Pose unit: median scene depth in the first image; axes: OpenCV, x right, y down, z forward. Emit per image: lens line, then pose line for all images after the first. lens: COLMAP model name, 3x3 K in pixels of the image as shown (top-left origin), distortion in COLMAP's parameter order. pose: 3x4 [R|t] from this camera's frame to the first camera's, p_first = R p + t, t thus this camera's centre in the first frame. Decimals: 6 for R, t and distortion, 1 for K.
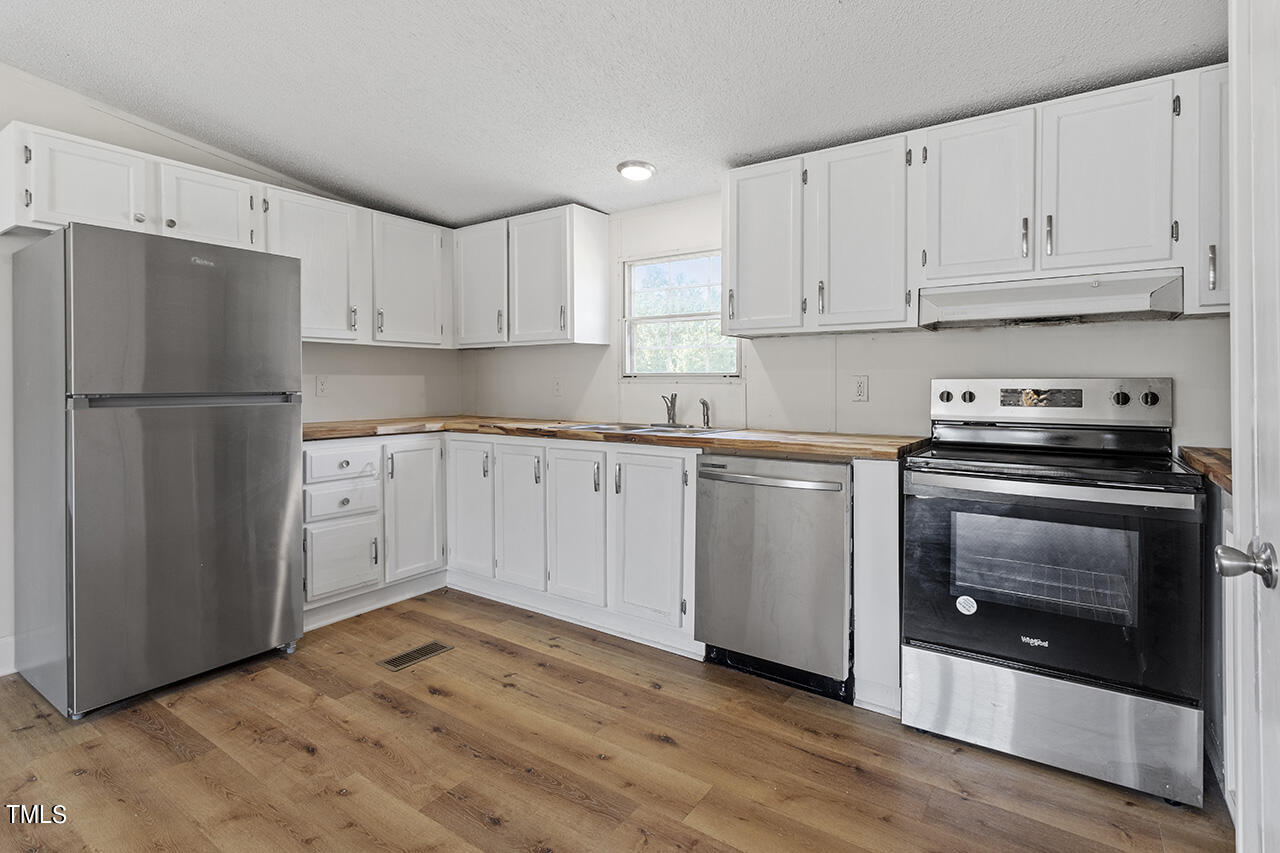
lens RADIAL K [[620.3, 0, 641.2], [0, 620.3, 395.1], [0, 0, 1]] dist [-0.001084, -0.000011]
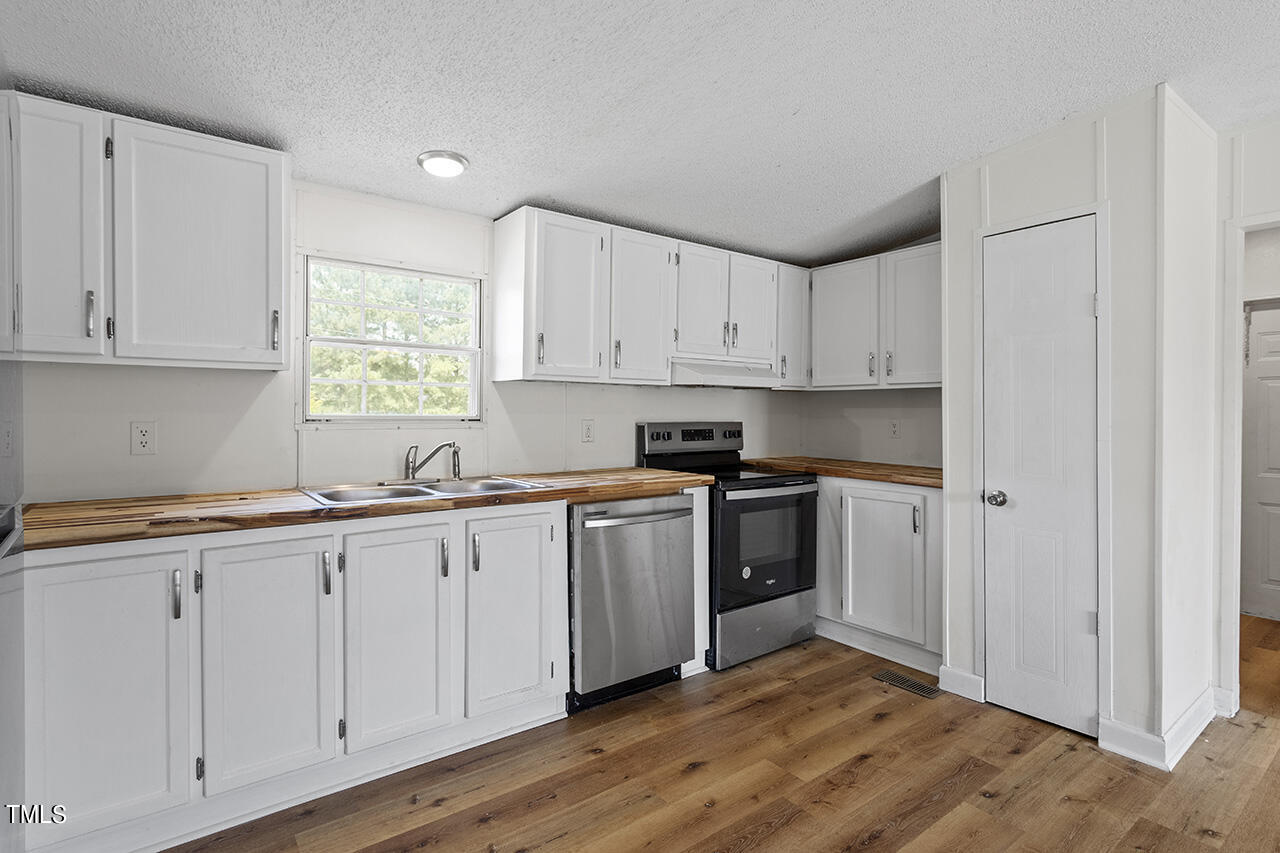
lens RADIAL K [[631.0, 0, 640.0], [0, 631.0, 426.5], [0, 0, 1]] dist [0.001097, 0.000491]
pose [[0.311573, -0.025404, 0.949883, -0.866695], [0.008476, 0.999677, 0.023956, -0.054108], [-0.950184, 0.000587, 0.311688, 0.633038]]
